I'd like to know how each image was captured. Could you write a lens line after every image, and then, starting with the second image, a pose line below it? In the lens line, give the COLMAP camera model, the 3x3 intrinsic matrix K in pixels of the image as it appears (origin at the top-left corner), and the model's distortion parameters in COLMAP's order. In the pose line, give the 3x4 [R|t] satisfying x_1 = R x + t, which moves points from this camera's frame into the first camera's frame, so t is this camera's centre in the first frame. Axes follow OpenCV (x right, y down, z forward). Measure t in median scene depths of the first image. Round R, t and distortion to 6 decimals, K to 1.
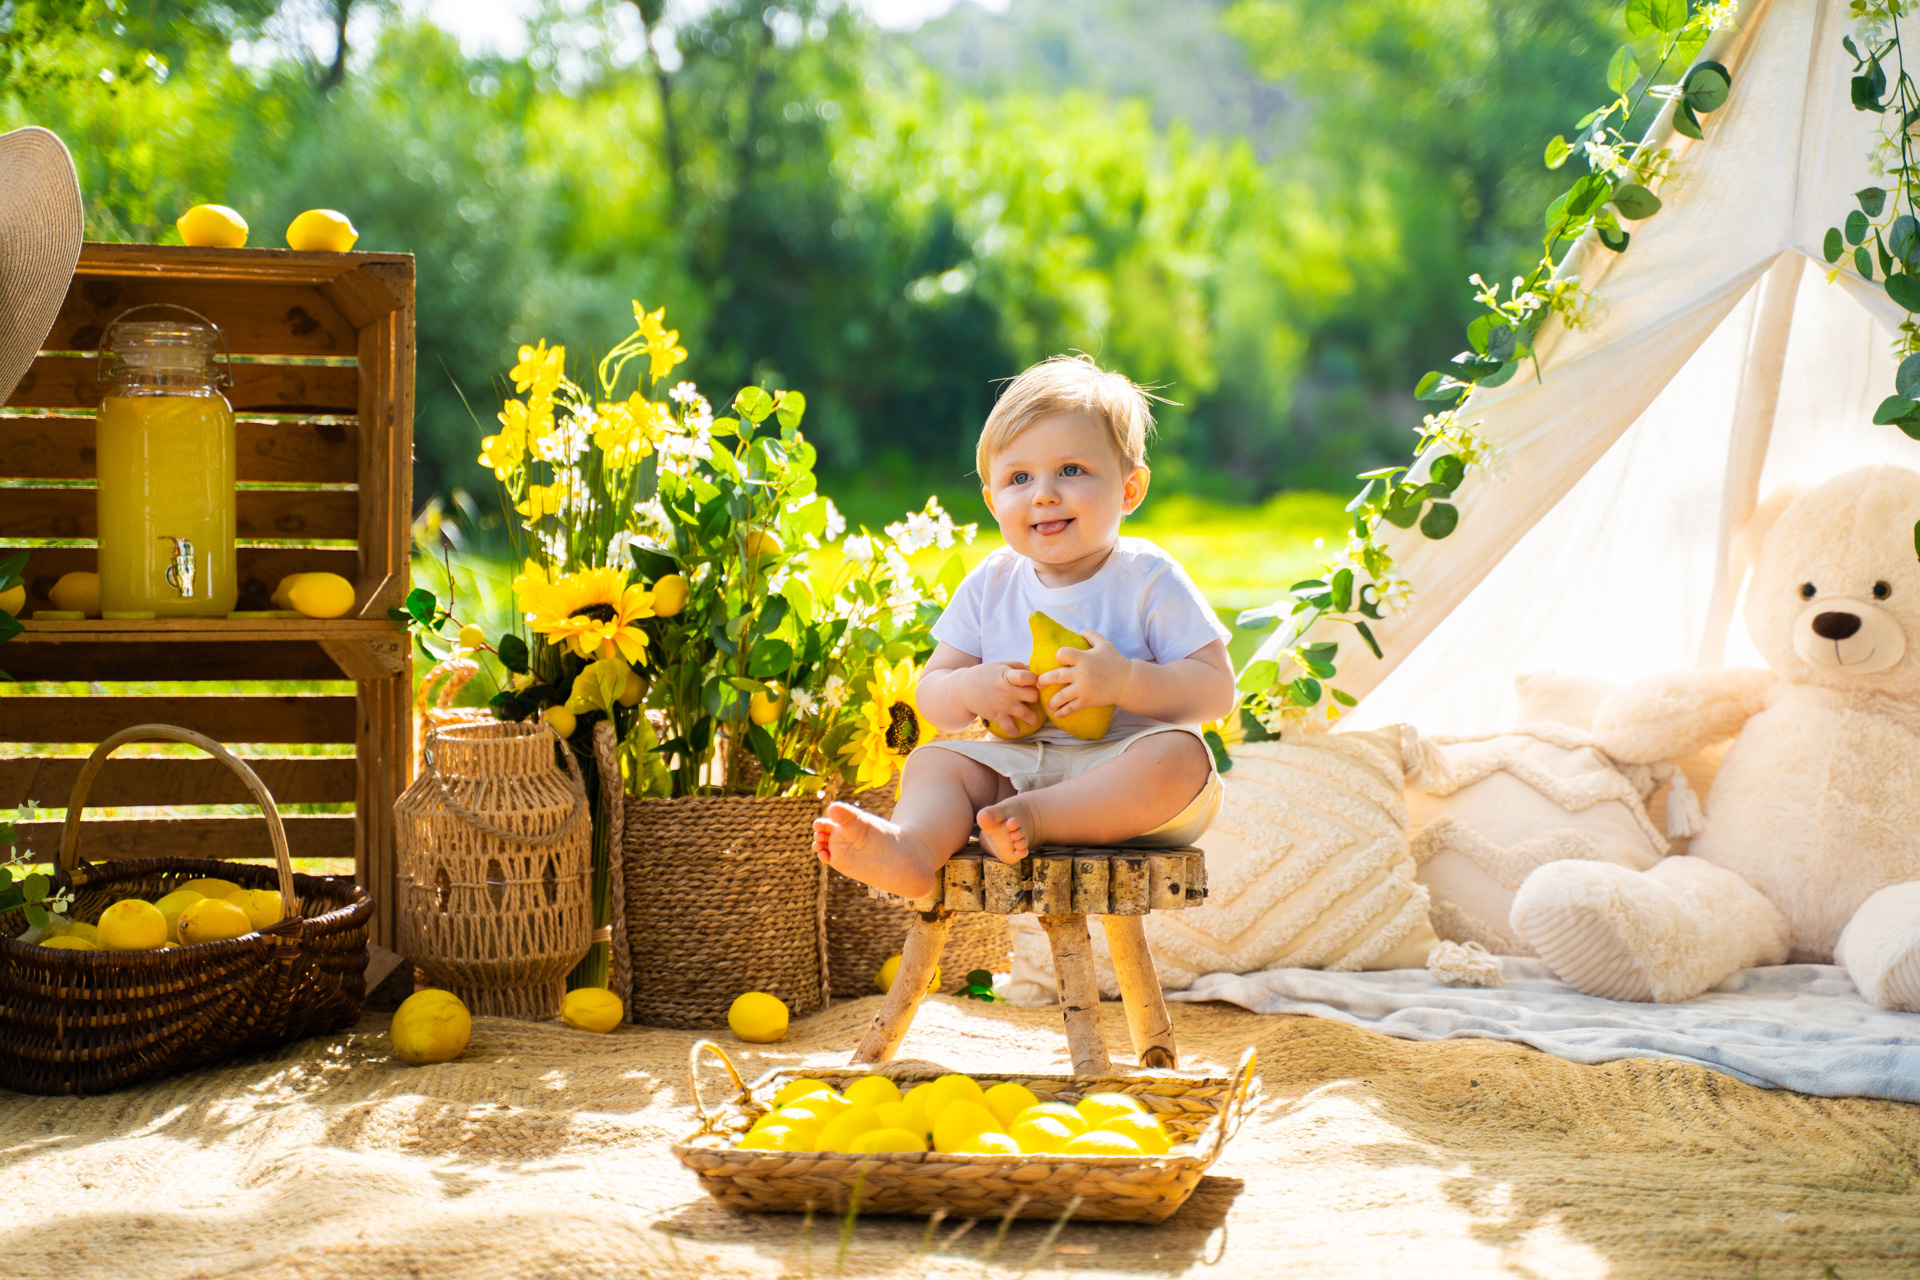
lens RADIAL K [[3302.8, 0, 952.4], [0, 3302.8, 617.0], [0, 0, 1]] dist [0.359036, 0.026049]
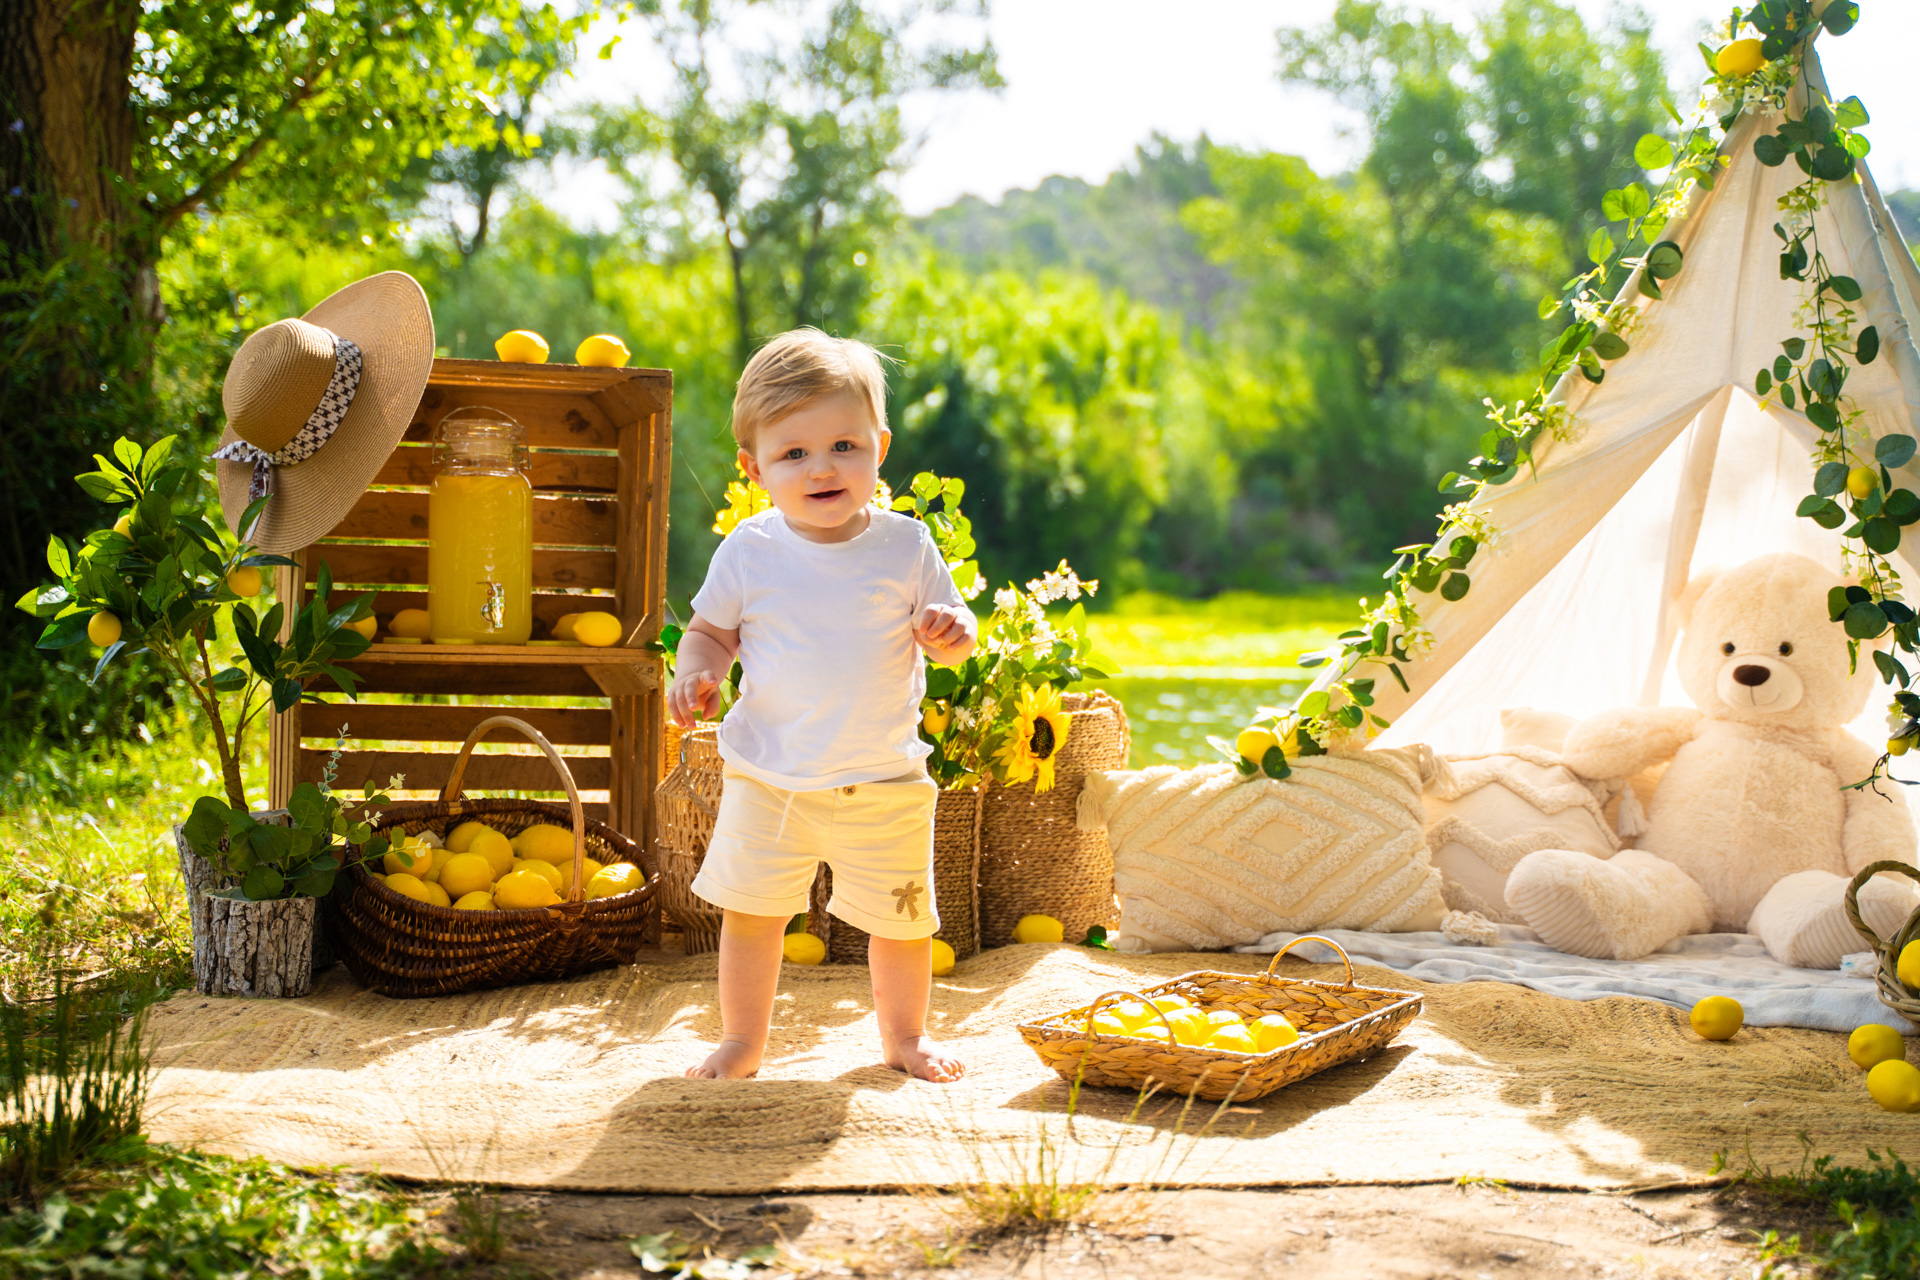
lens RADIAL K [[2681.7, 0, 960.0], [0, 2681.7, 640.0], [0, 0, 1]] dist [0.253401, -0.049947]
pose [[0.999797, 0.017404, 0.010168, -0.057259], [-0.017200, 0.999656, -0.019821, 0.016121], [-0.010510, 0.019642, 0.999752, -0.053155]]
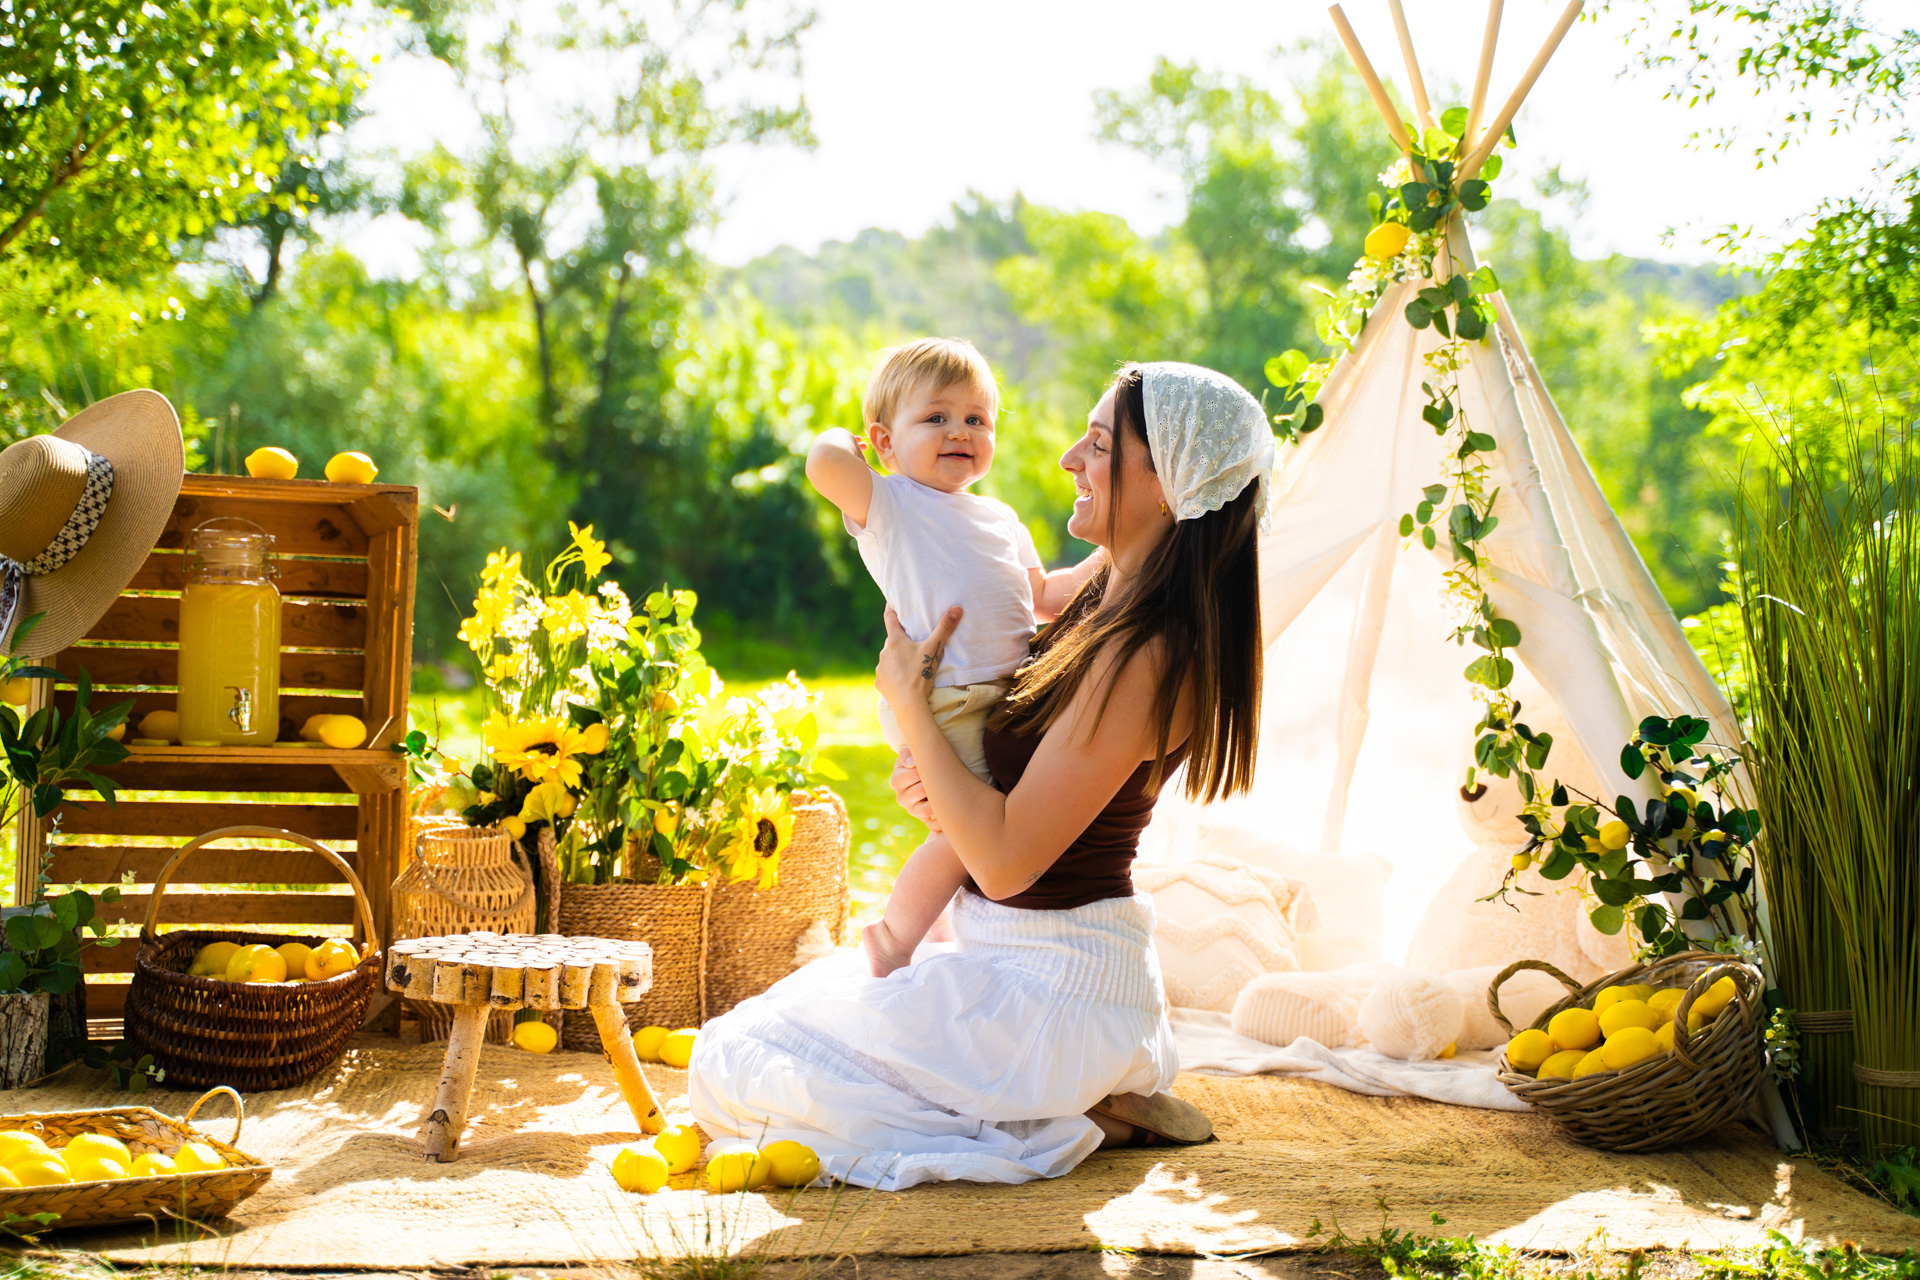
lens RADIAL K [[2759.2, 0, 967.5], [0, 2759.2, 670.9], [0, 0, 1]] dist [0.239092, -0.048235]
pose [[0.996699, 0.027890, 0.076243, -0.020787], [-0.025739, 0.999246, -0.029052, -0.004772], [-0.076996, 0.026993, 0.996666, -0.161974]]
